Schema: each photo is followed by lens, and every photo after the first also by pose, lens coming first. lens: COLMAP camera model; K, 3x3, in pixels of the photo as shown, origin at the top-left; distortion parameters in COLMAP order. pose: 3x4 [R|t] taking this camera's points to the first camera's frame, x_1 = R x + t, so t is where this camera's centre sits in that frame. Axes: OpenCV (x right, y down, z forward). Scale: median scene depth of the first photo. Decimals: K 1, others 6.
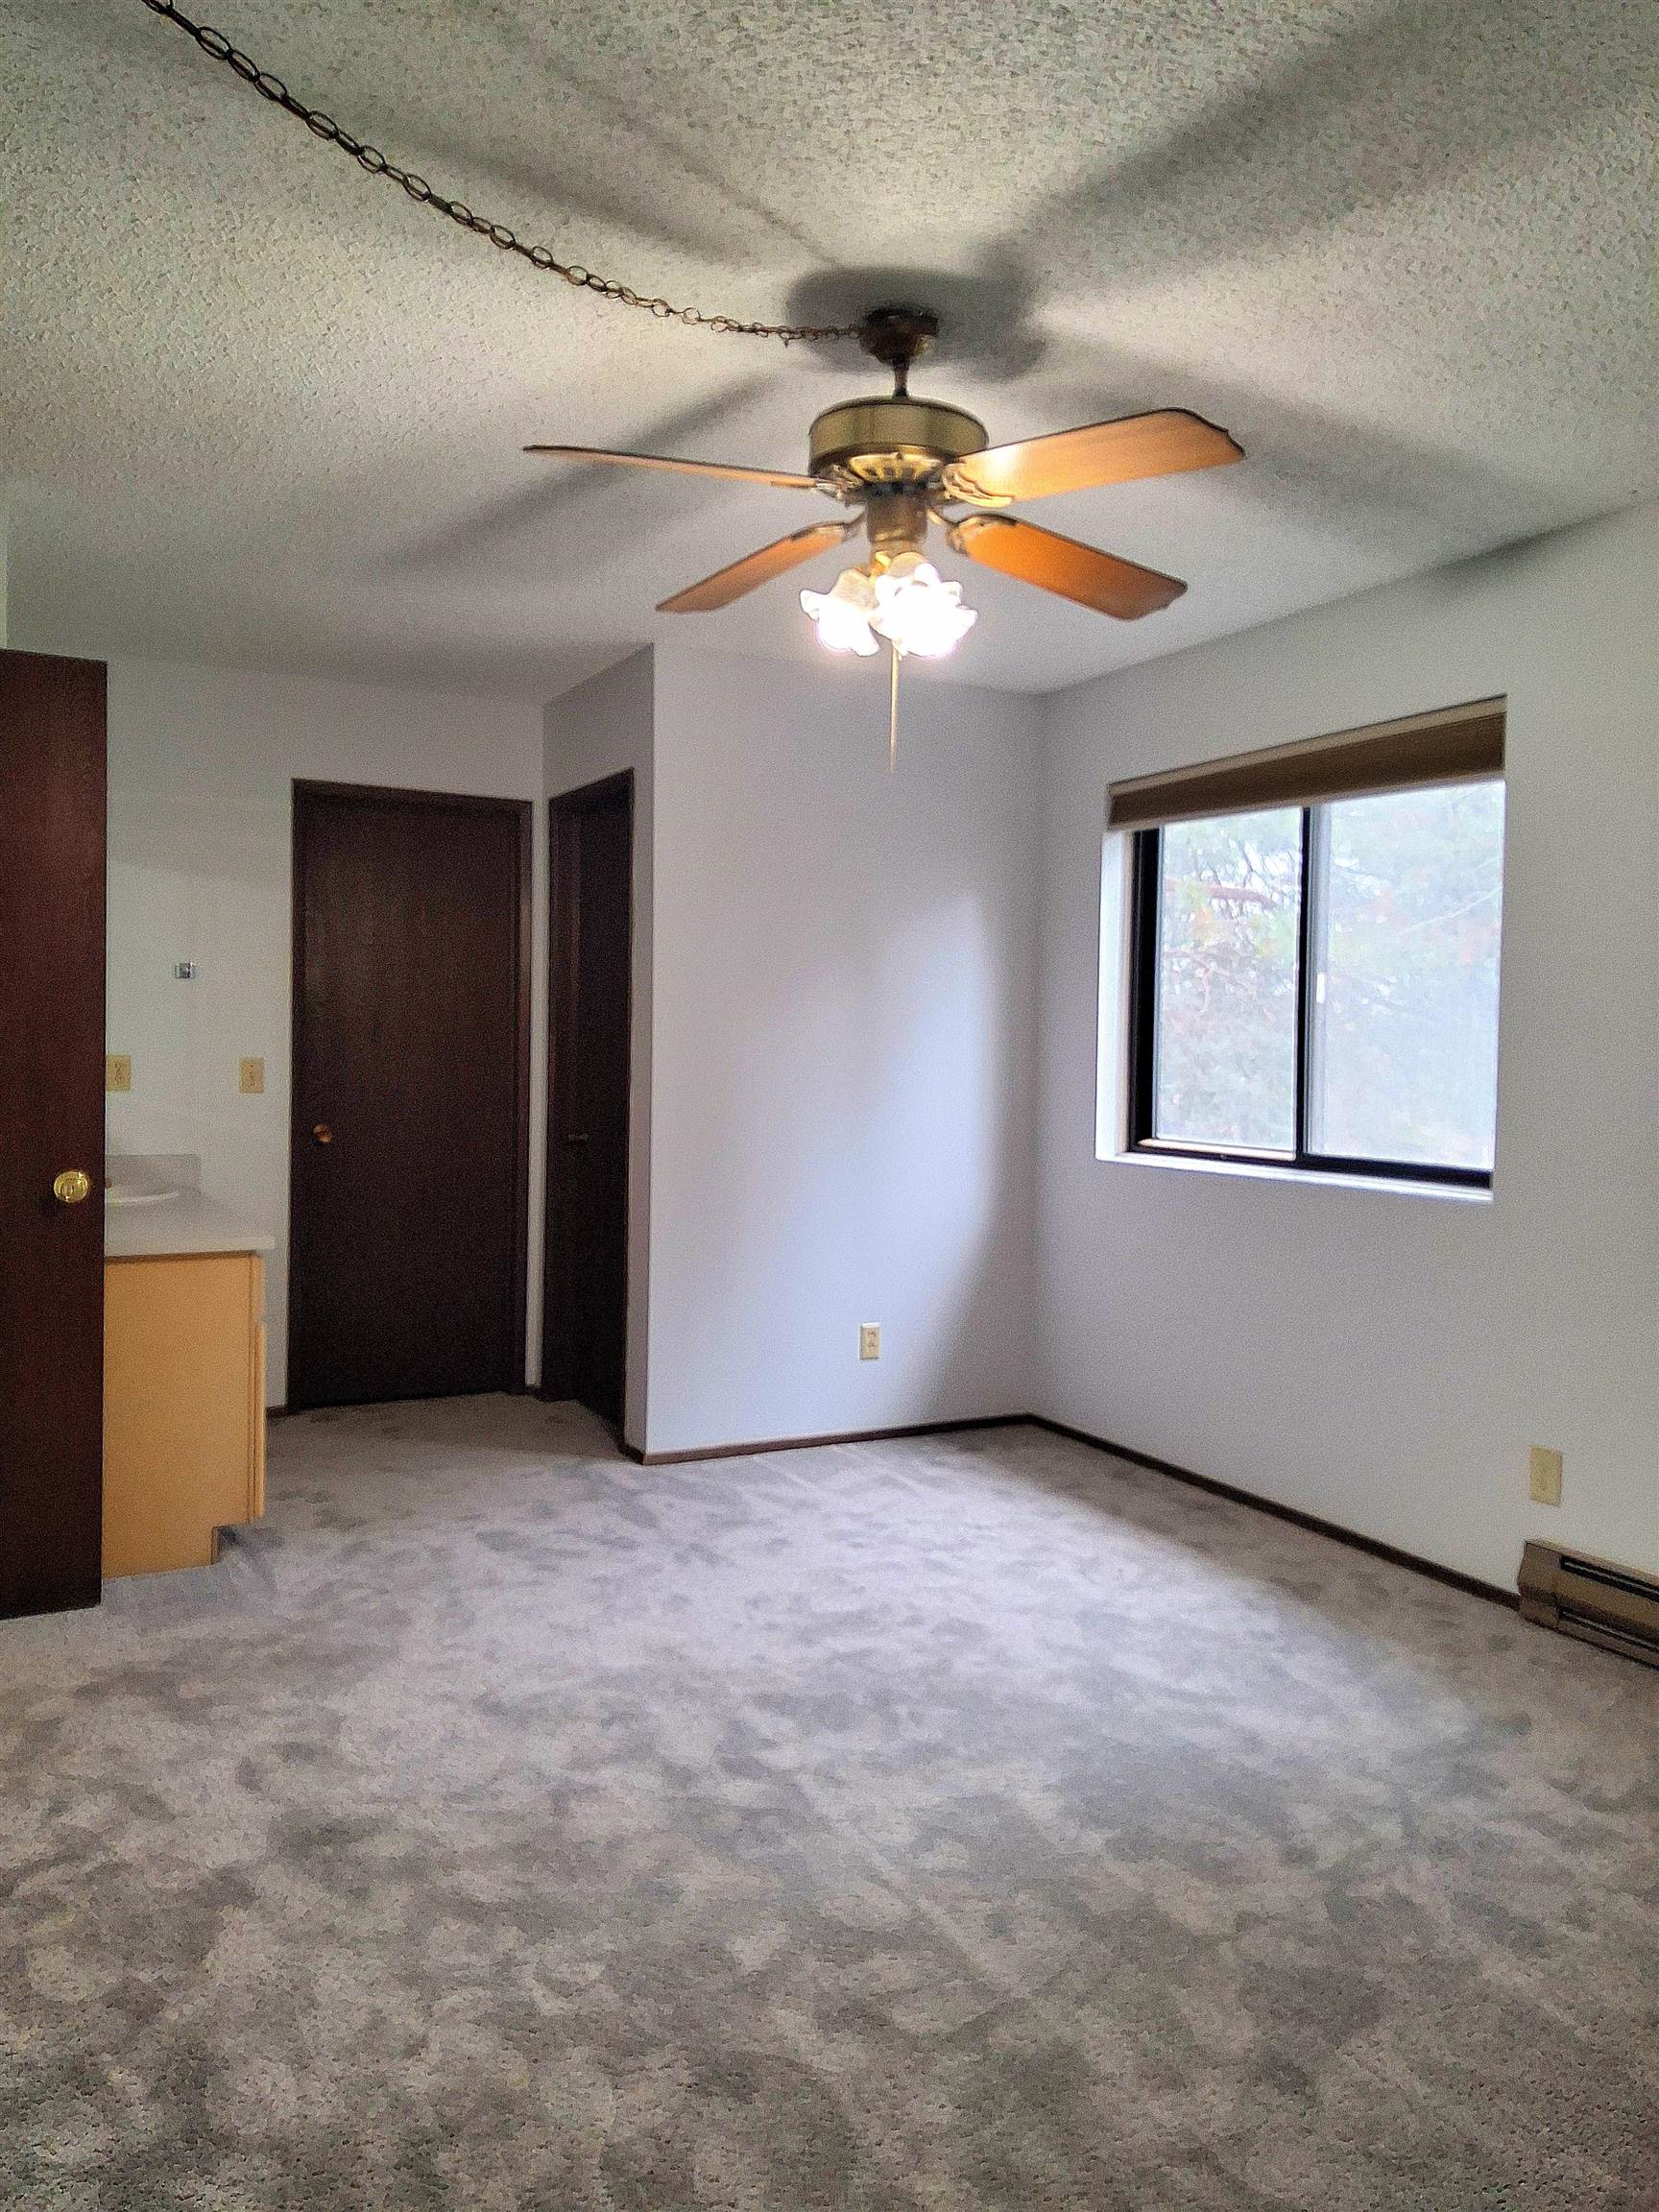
lens RADIAL K [[1662.6, 0, 827.1], [0, 1662.6, 1103.0], [0, 0, 1]] dist [-0.000648, -0.004749]
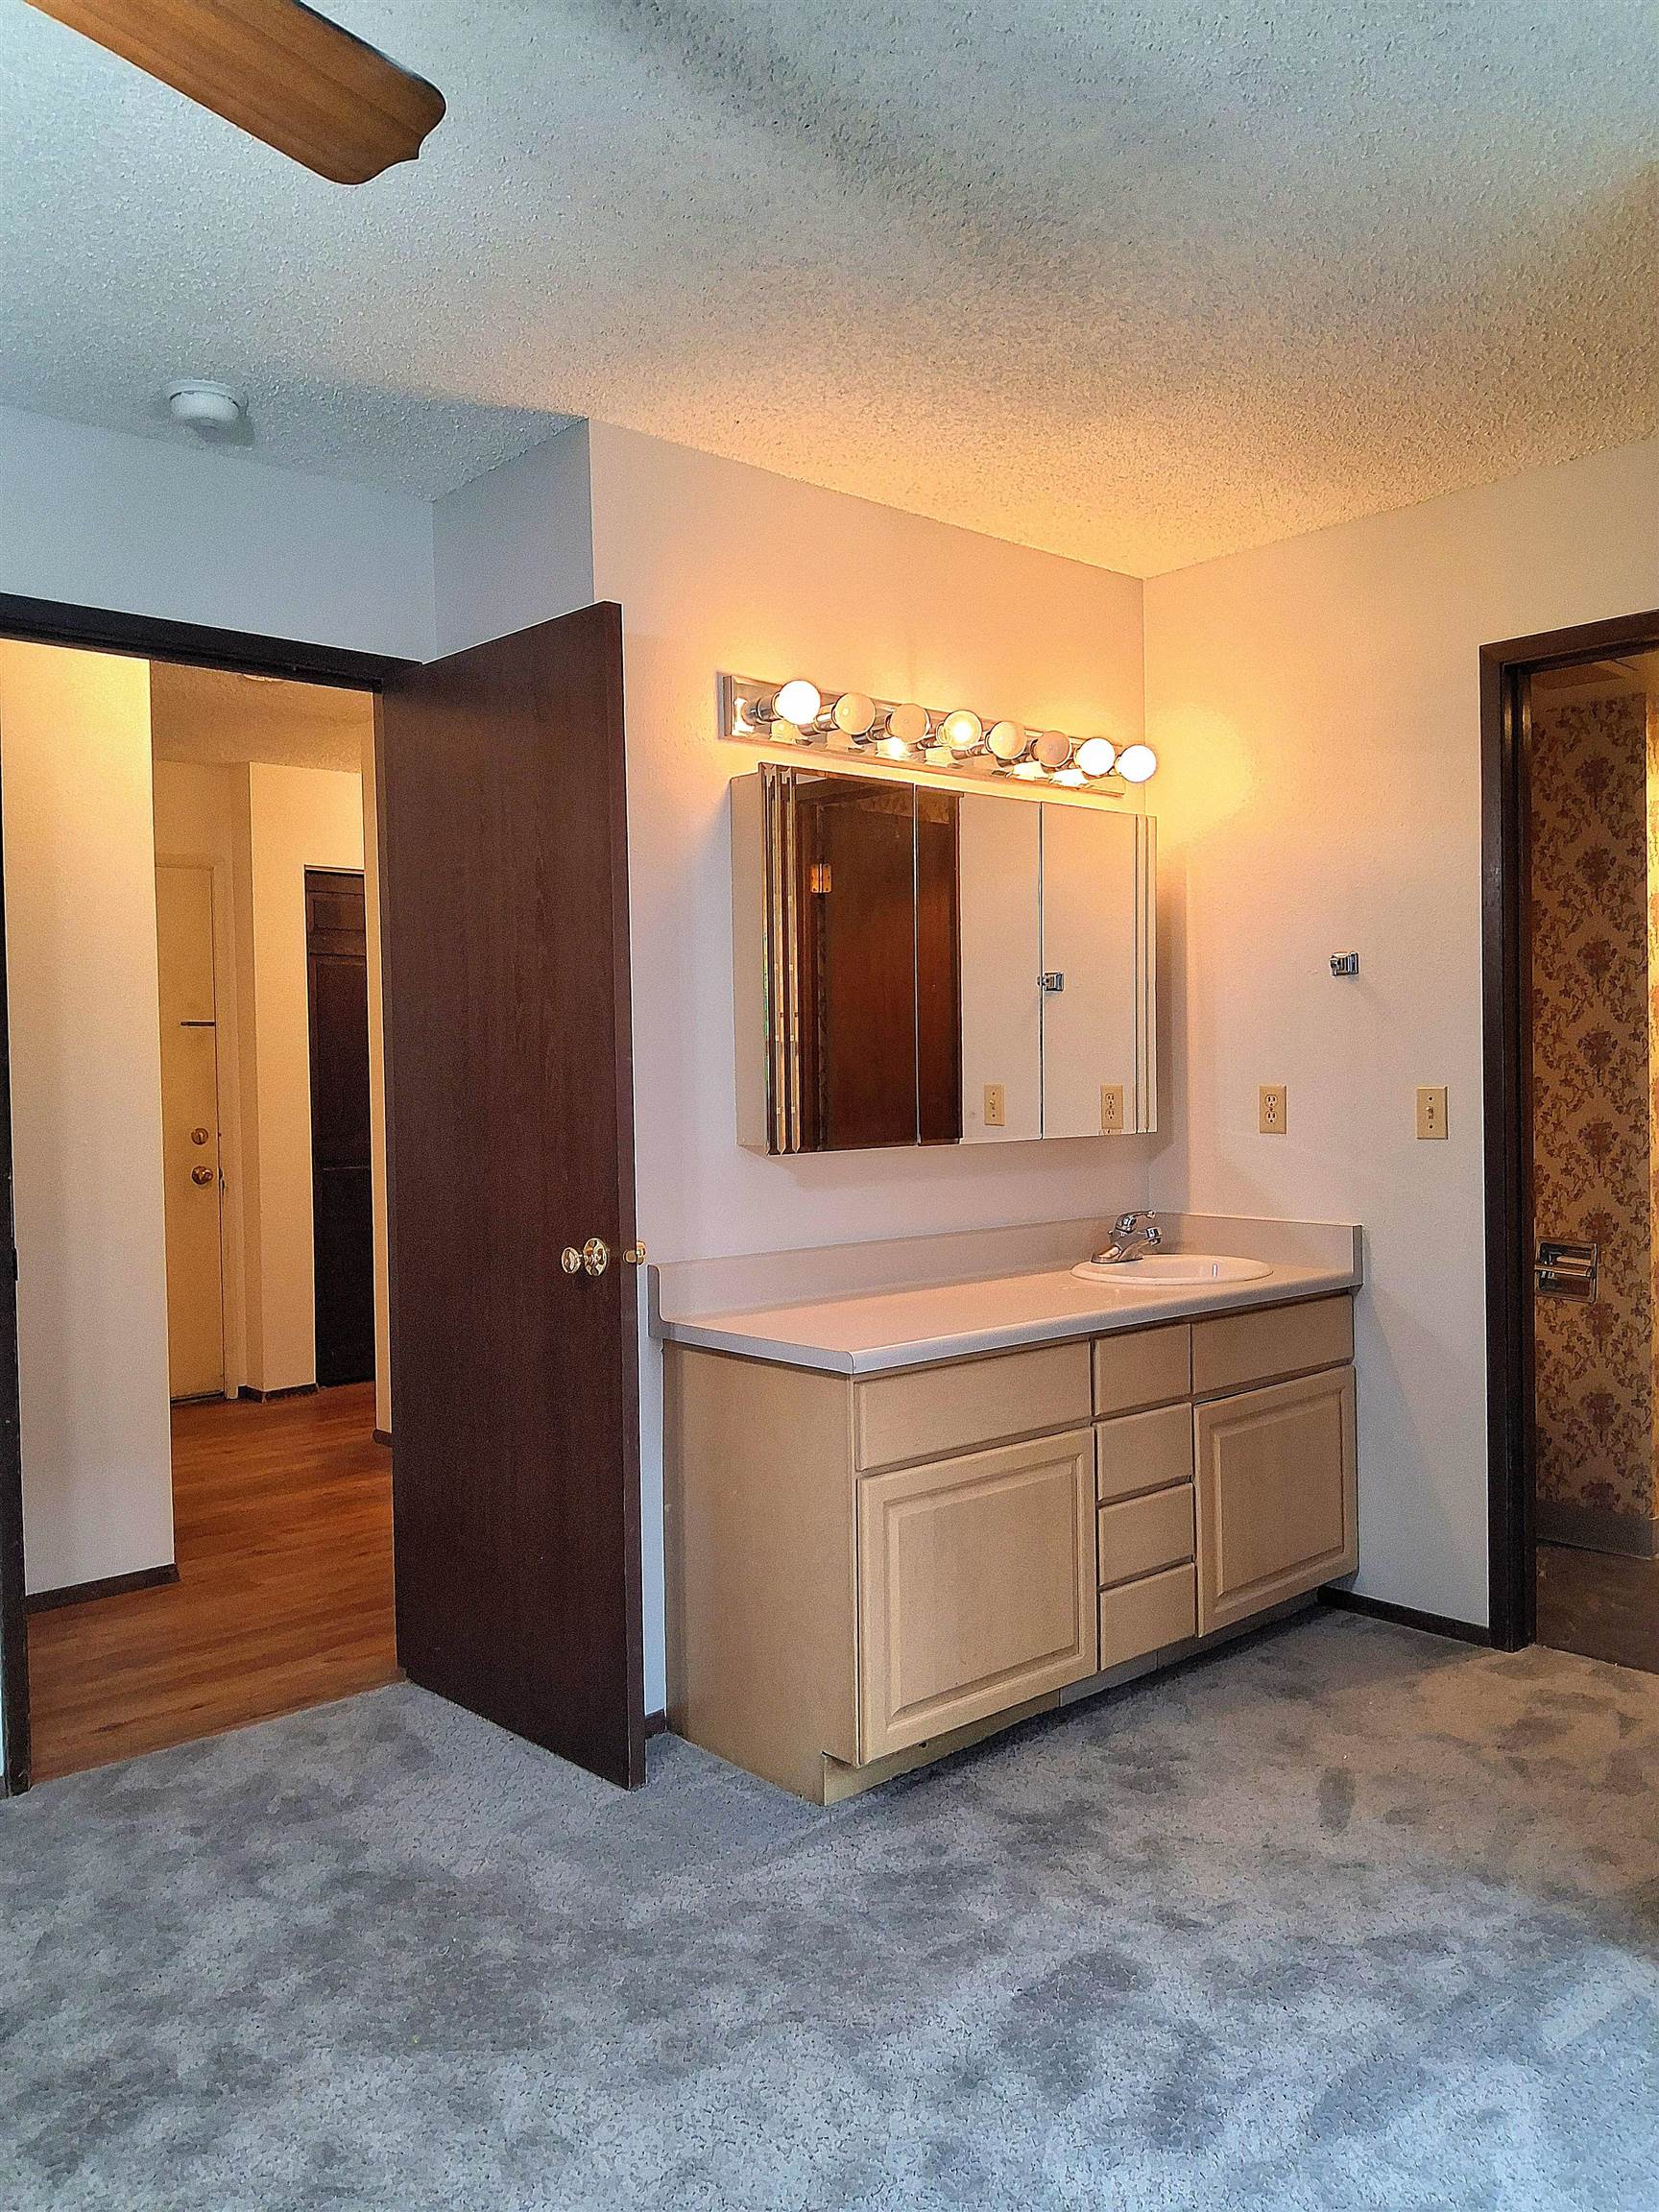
lens RADIAL K [[1662.6, 0, 823.7], [0, 1662.6, 1116.3], [0, 0, 1]] dist [-0.000648, -0.004749]
pose [[0.228115, 0.002186, -0.973632, 0.328712], [-0.006466, 0.999979, 0.000730, -0.018819], [0.973613, 0.006129, 0.228125, 0.848946]]
